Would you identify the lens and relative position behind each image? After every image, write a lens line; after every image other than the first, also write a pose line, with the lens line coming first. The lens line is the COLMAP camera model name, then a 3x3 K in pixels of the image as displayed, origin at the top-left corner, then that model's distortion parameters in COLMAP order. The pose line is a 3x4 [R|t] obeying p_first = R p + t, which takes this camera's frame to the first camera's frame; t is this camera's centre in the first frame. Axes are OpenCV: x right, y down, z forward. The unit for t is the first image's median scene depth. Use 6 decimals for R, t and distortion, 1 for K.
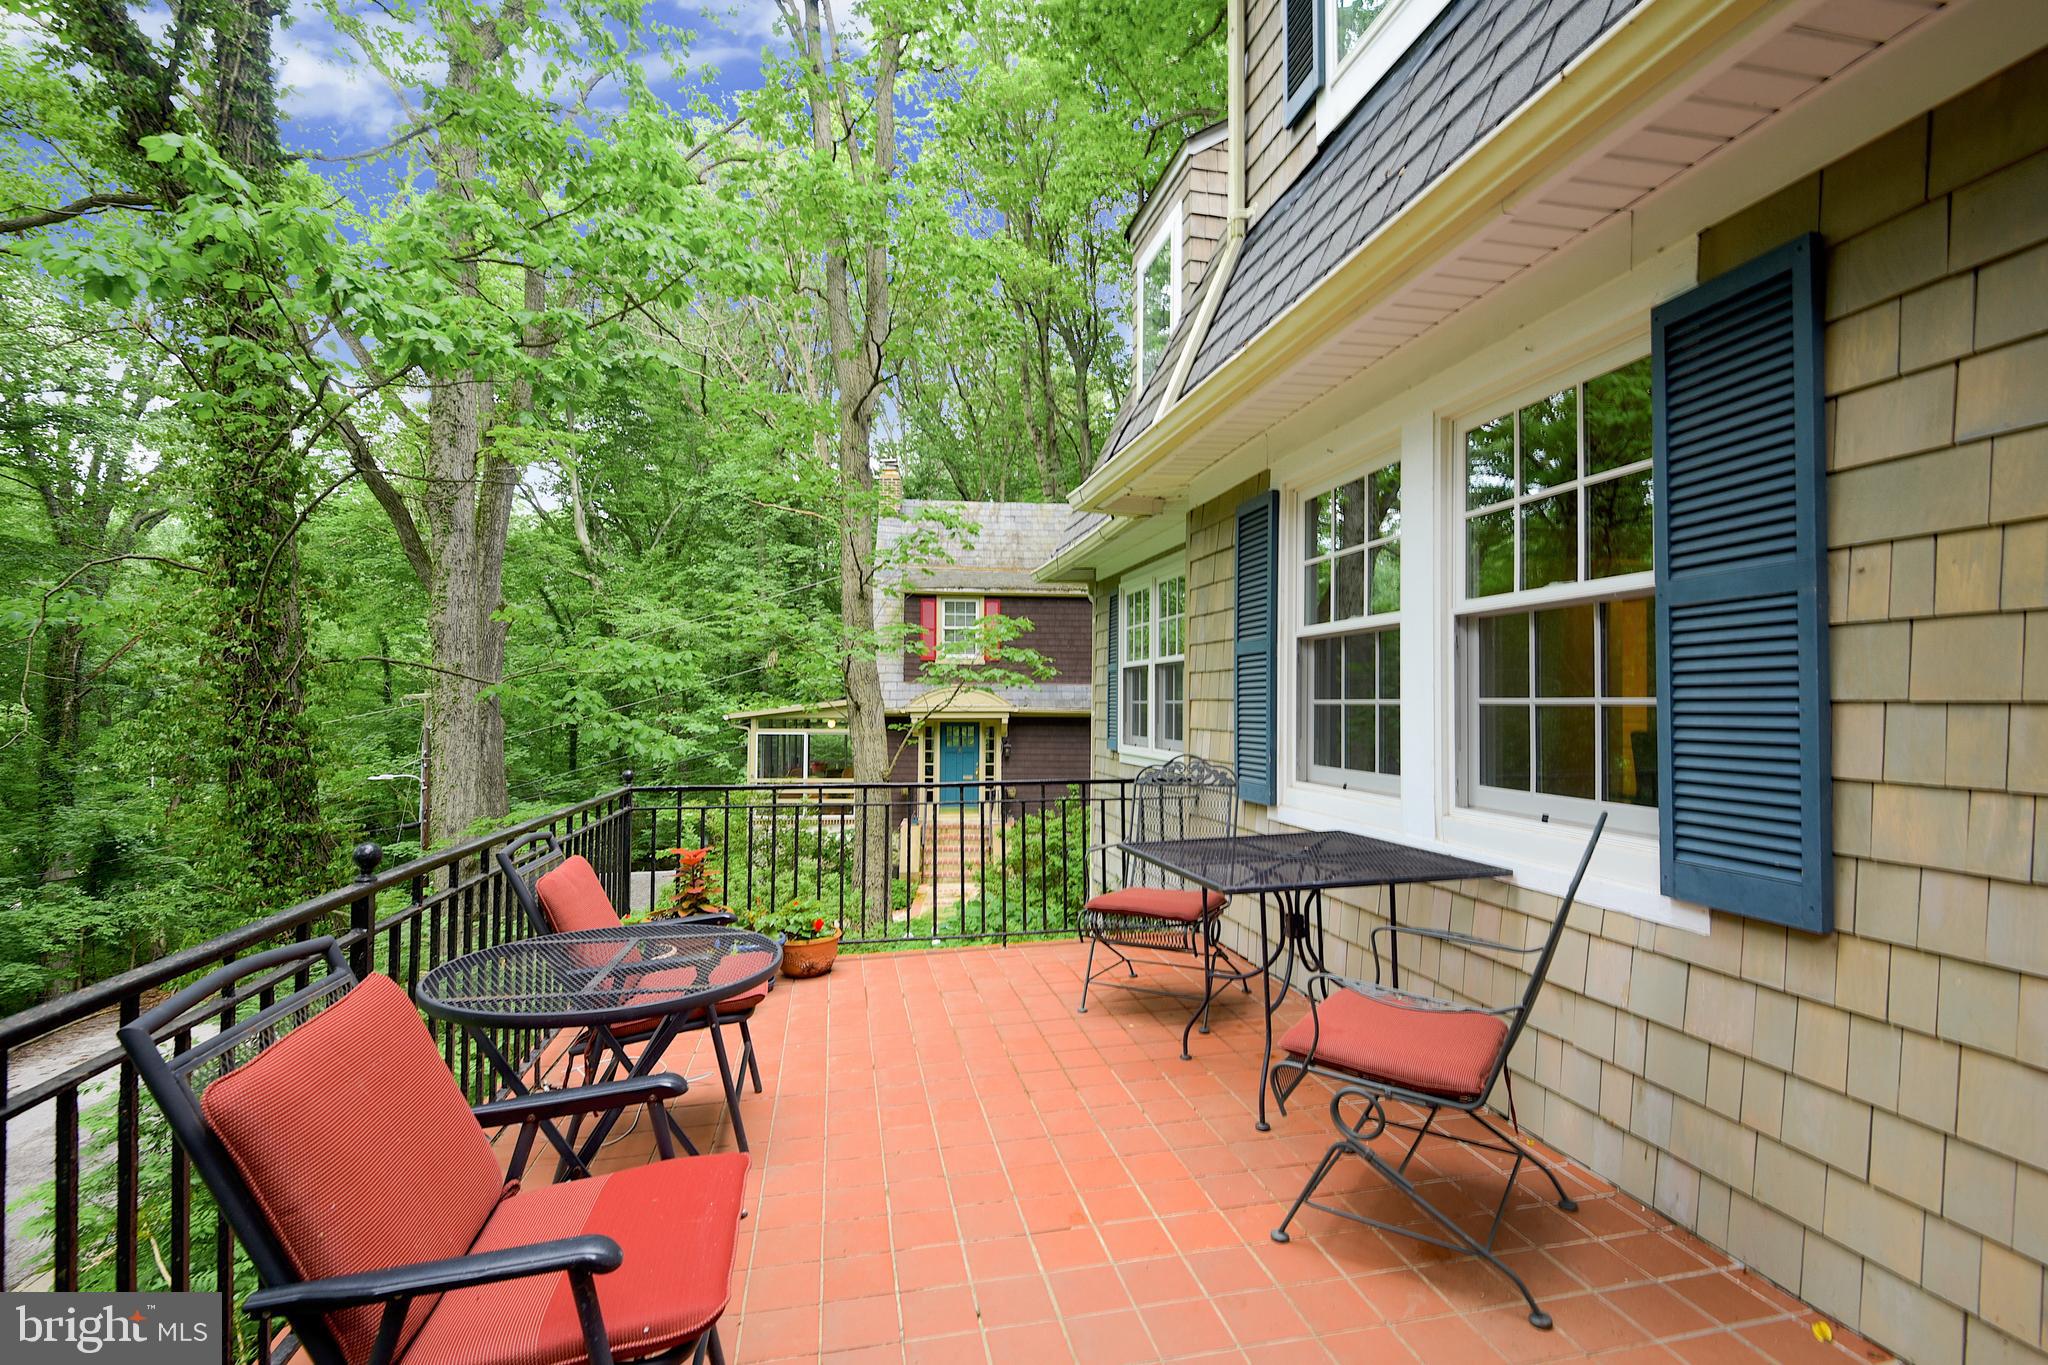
lens RADIAL K [[932.0, 0, 1030.5], [0, 932.0, 681.6], [0, 0, 1]] dist [0.011745, 0.000198]
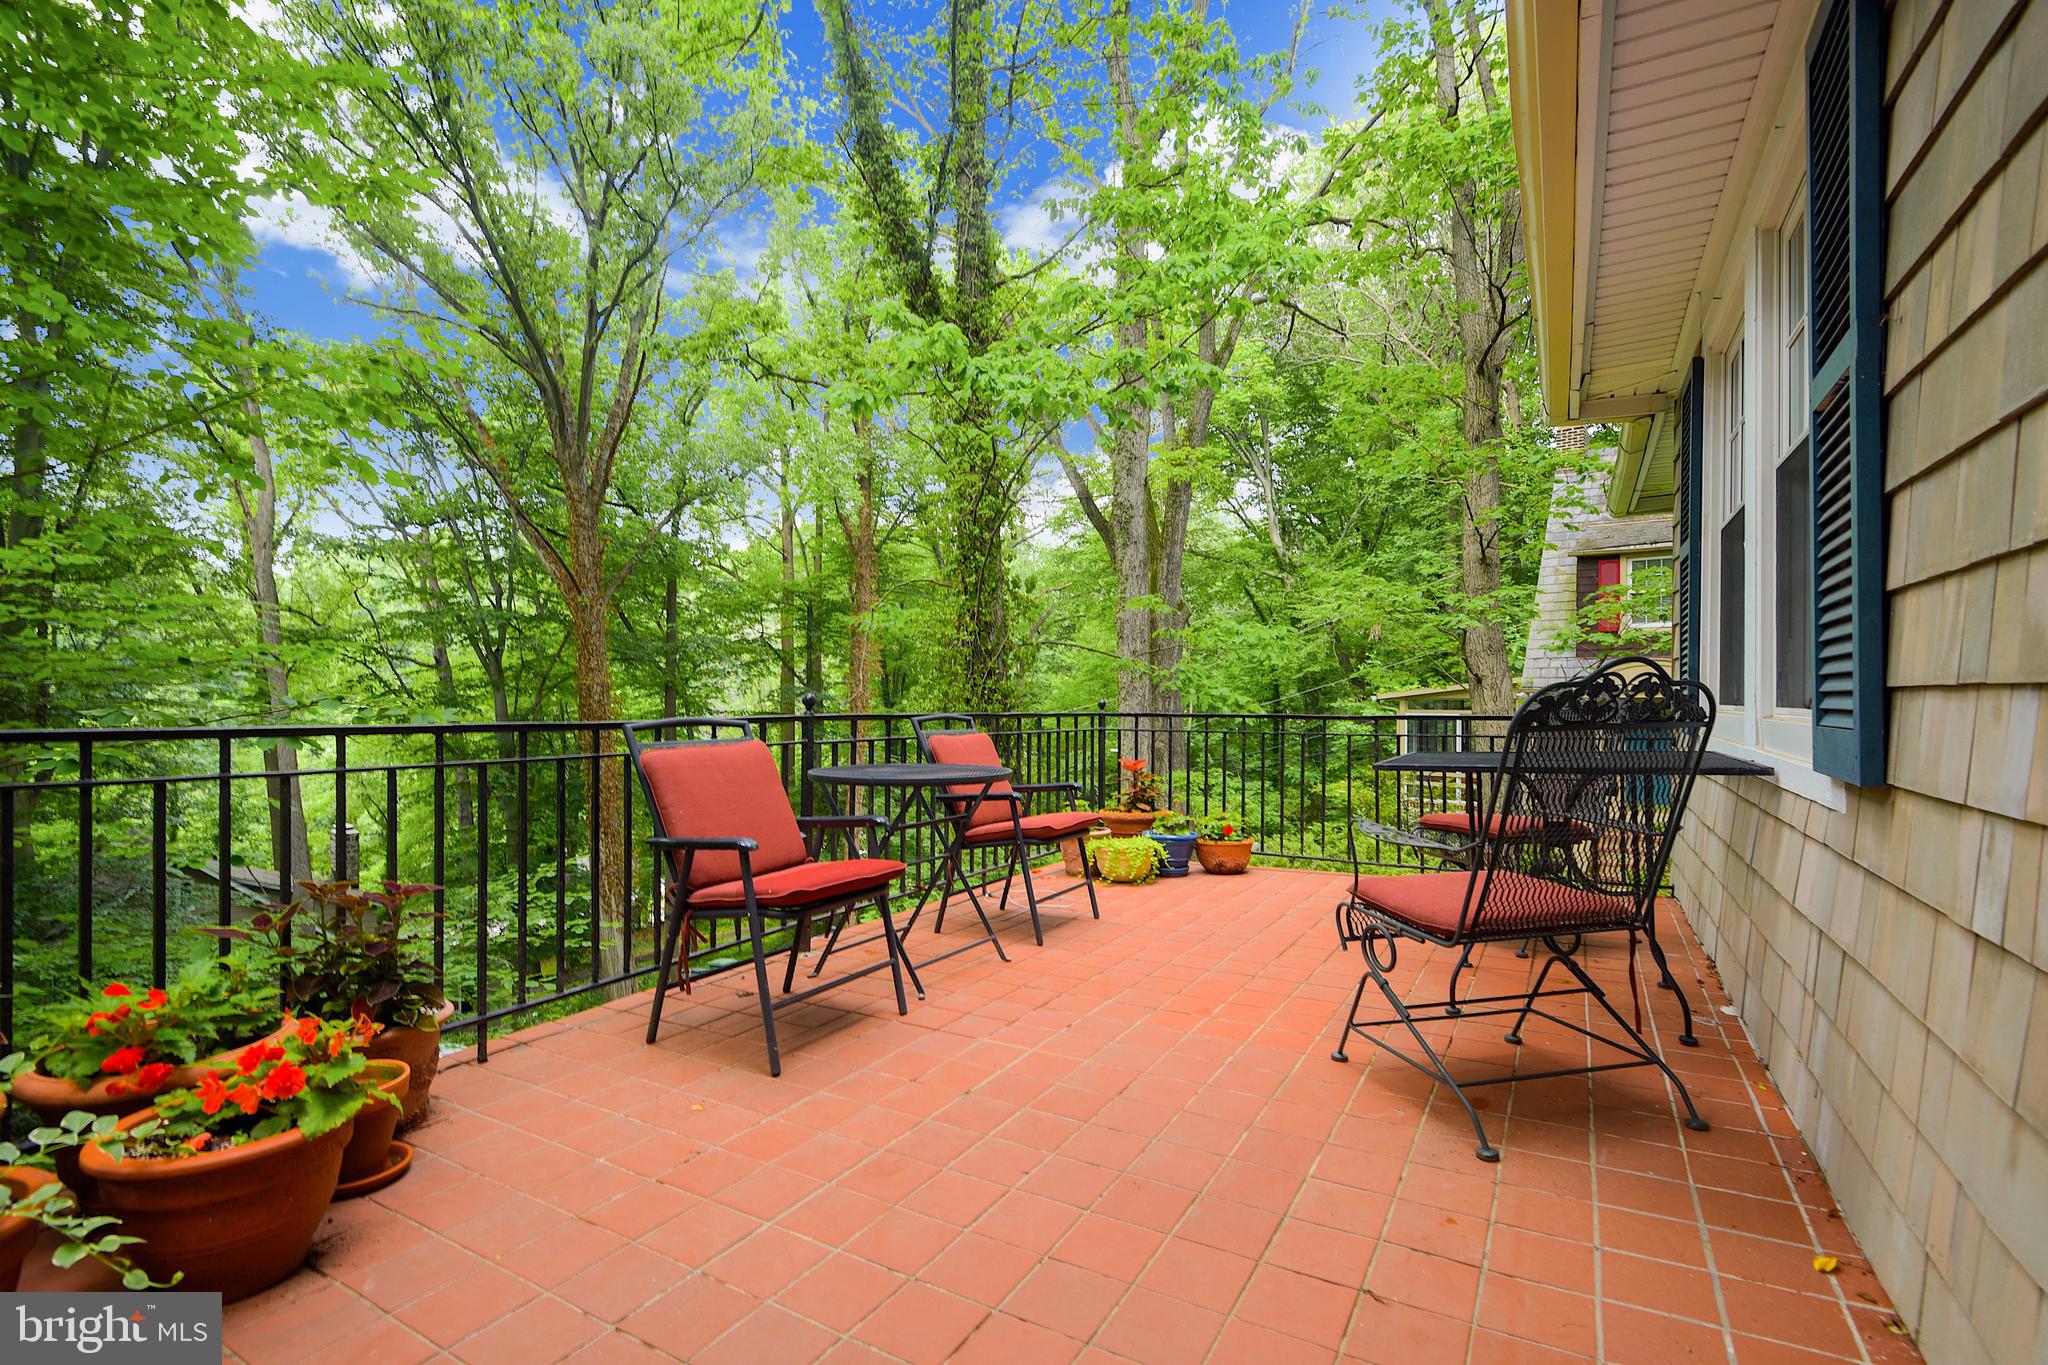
lens RADIAL K [[932.0, 0, 1028.4], [0, 932.0, 699.8], [0, 0, 1]] dist [0.011745, 0.000198]
pose [[0.738645, -0.004470, -0.674080, 0.108516], [0.020705, 0.999657, 0.016059, 0.021444], [0.673777, -0.025819, 0.738484, -0.006975]]
